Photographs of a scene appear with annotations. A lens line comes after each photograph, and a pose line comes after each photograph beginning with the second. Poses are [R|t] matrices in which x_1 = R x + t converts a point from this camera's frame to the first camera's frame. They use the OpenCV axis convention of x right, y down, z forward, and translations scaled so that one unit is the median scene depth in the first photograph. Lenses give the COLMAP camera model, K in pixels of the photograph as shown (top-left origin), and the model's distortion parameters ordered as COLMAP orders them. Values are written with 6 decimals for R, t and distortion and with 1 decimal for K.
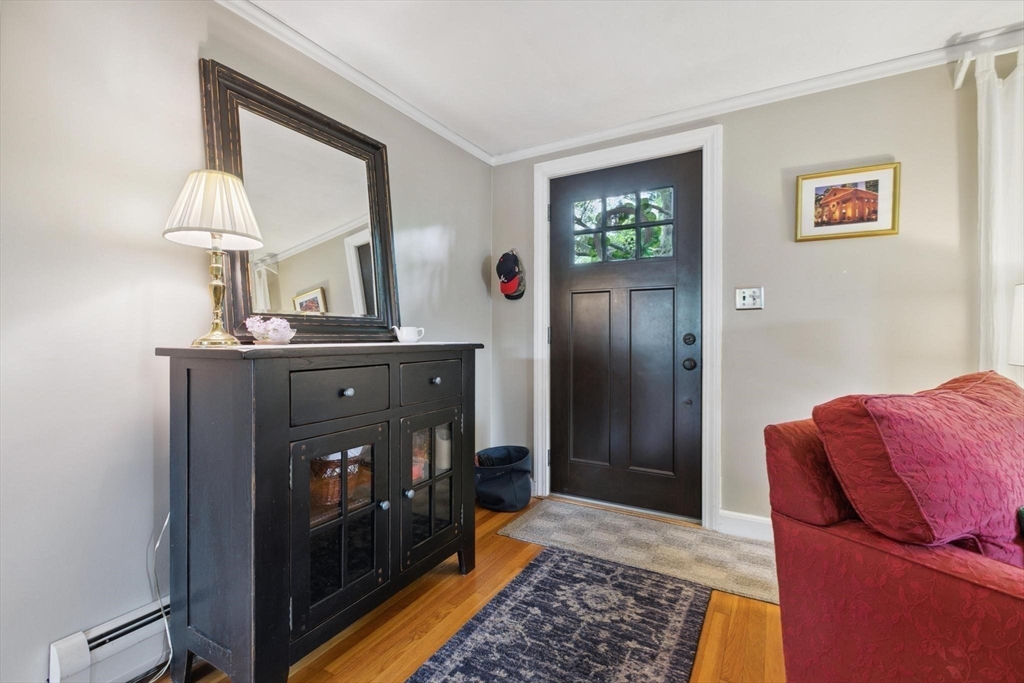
lens RADIAL K [[458.4, 0, 512.2], [0, 458.4, 339.3], [0, 0, 1]] dist [0.001672, -0.000984]
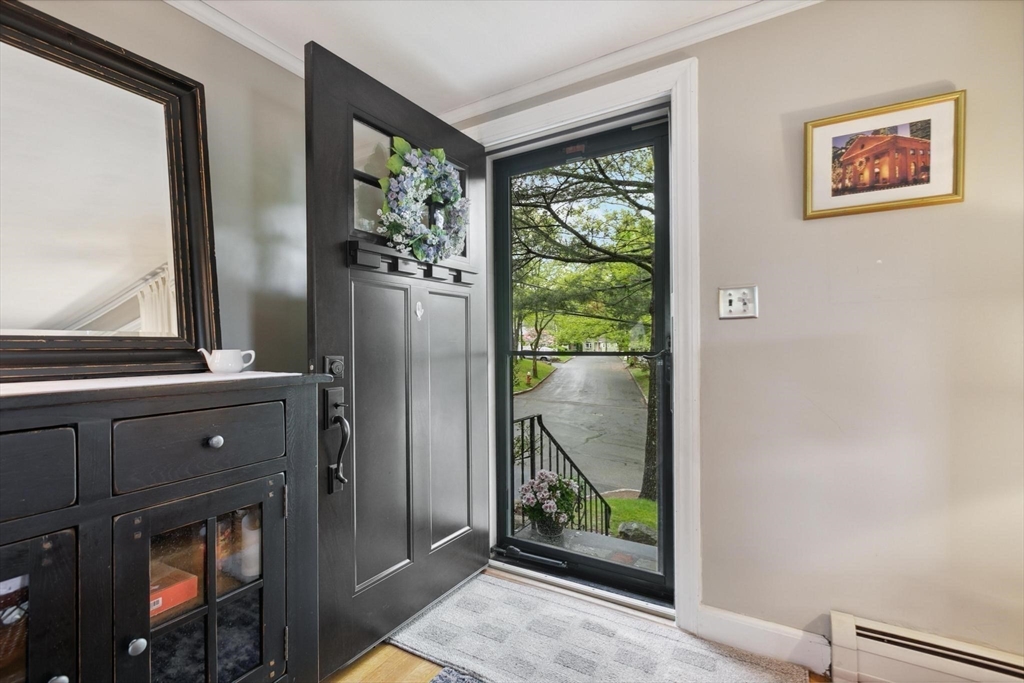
lens RADIAL K [[458.4, 0, 510.7], [0, 458.4, 347.9], [0, 0, 1]] dist [0.001672, -0.000984]
pose [[0.999931, -0.008943, -0.007578, 0.191968], [0.008894, 0.999940, -0.006460, -0.021370], [0.007635, 0.006392, 0.999950, 0.327851]]
